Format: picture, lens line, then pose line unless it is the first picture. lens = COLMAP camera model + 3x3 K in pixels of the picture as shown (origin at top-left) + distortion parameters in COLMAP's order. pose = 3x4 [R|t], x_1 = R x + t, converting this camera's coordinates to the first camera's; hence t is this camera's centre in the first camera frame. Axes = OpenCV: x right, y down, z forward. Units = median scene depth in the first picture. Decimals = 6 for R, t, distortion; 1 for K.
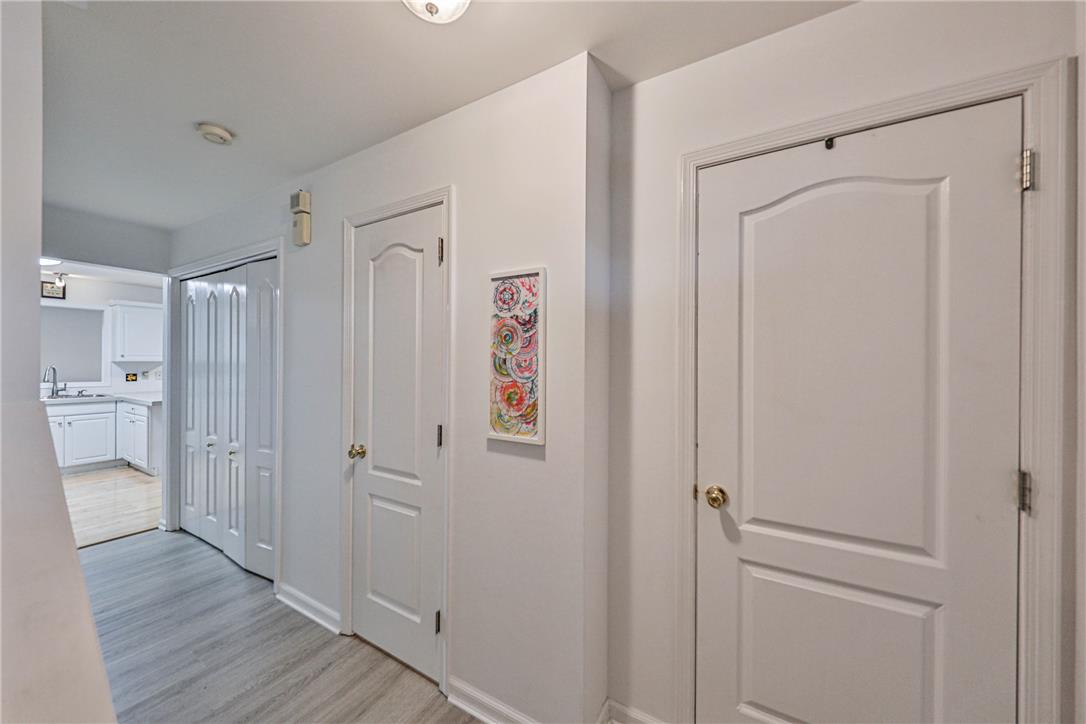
lens RADIAL K [[366.3, 0, 549.9], [0, 366.3, 364.7], [0, 0, 1]] dist [0.008096, -0.002806]
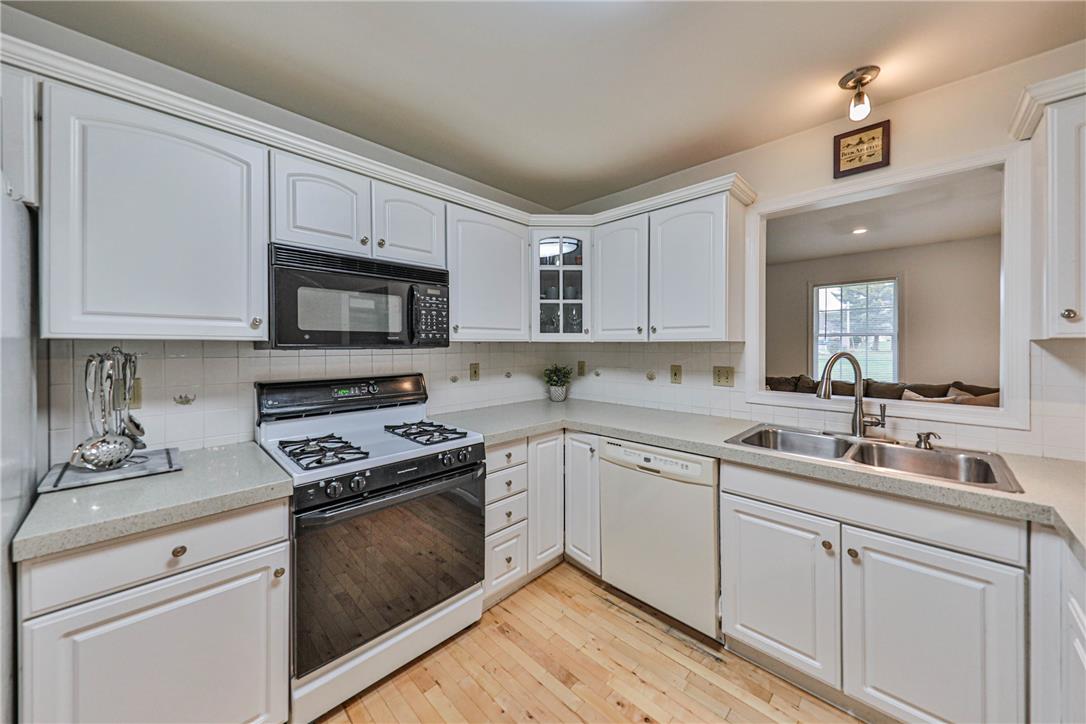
lens RADIAL K [[366.3, 0, 551.0], [0, 366.3, 346.1], [0, 0, 1]] dist [0.008096, -0.002806]
pose [[-0.283304, -0.004925, -0.959017, -0.895999], [-0.003057, 0.999986, -0.004232, -0.001647], [0.959025, 0.001733, -0.283316, 0.797243]]
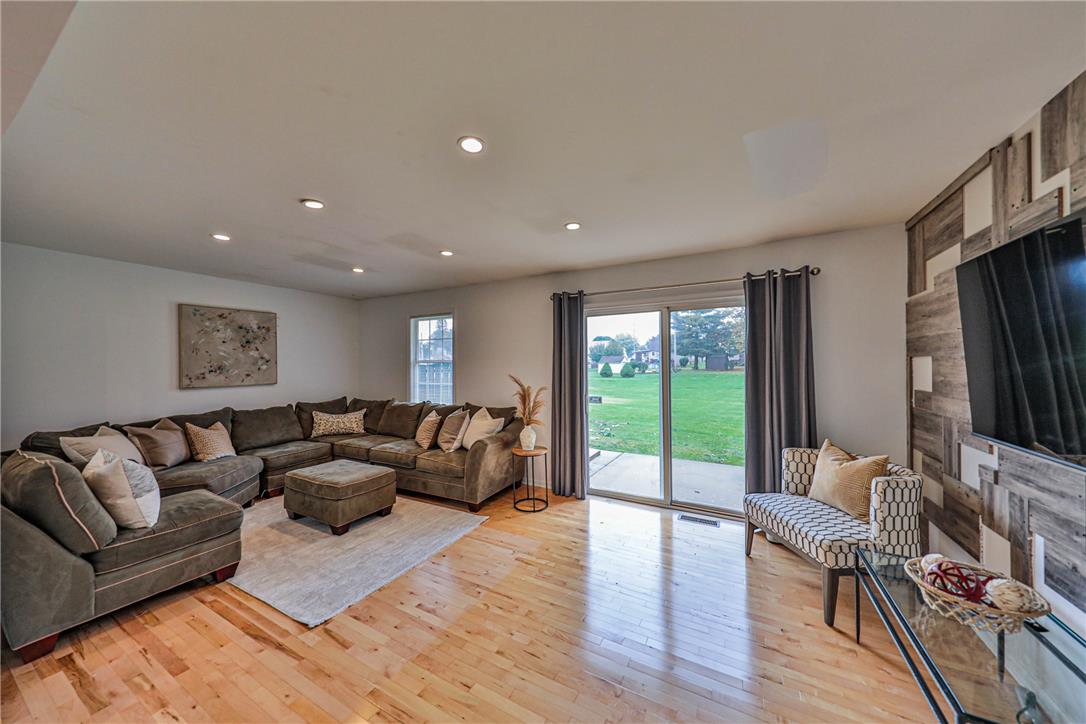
lens RADIAL K [[366.3, 0, 543.8], [0, 366.3, 361.0], [0, 0, 1]] dist [0.008096, -0.002806]
pose [[-0.016800, -0.017275, -0.999710, -0.979163], [0.002530, 0.999847, -0.017320, -0.019630], [0.999856, -0.002820, -0.016753, 1.596643]]
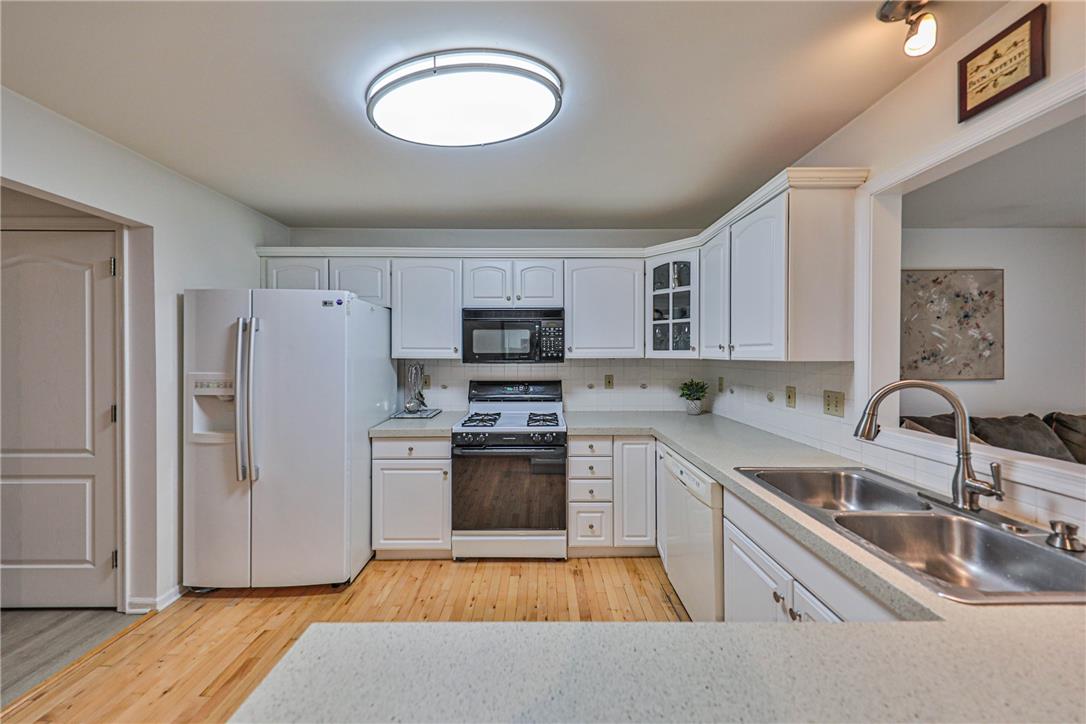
lens RADIAL K [[366.3, 0, 555.1], [0, 366.3, 356.6], [0, 0, 1]] dist [0.008096, -0.002806]
pose [[-0.879415, -0.004943, -0.476030, -0.970809], [-0.006429, 0.999978, 0.001492, -0.012084], [0.476012, 0.004372, -0.879428, 1.062932]]
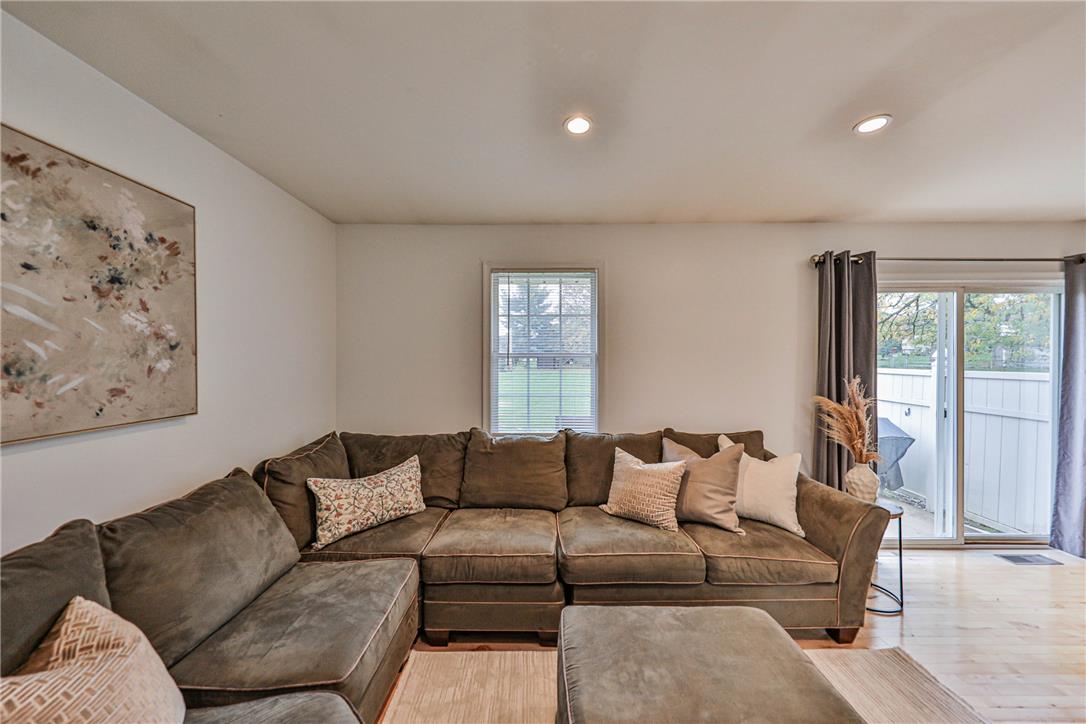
lens RADIAL K [[380.9, 0, 543.0], [0, 380.9, 363.4], [0, 0, 1]] dist [-0.002106, 0.000120]
pose [[0.456797, -0.007234, -0.889541, -1.488539], [0.001601, 0.999972, -0.007310, -0.020242], [0.889569, 0.001915, 0.456796, 0.997585]]
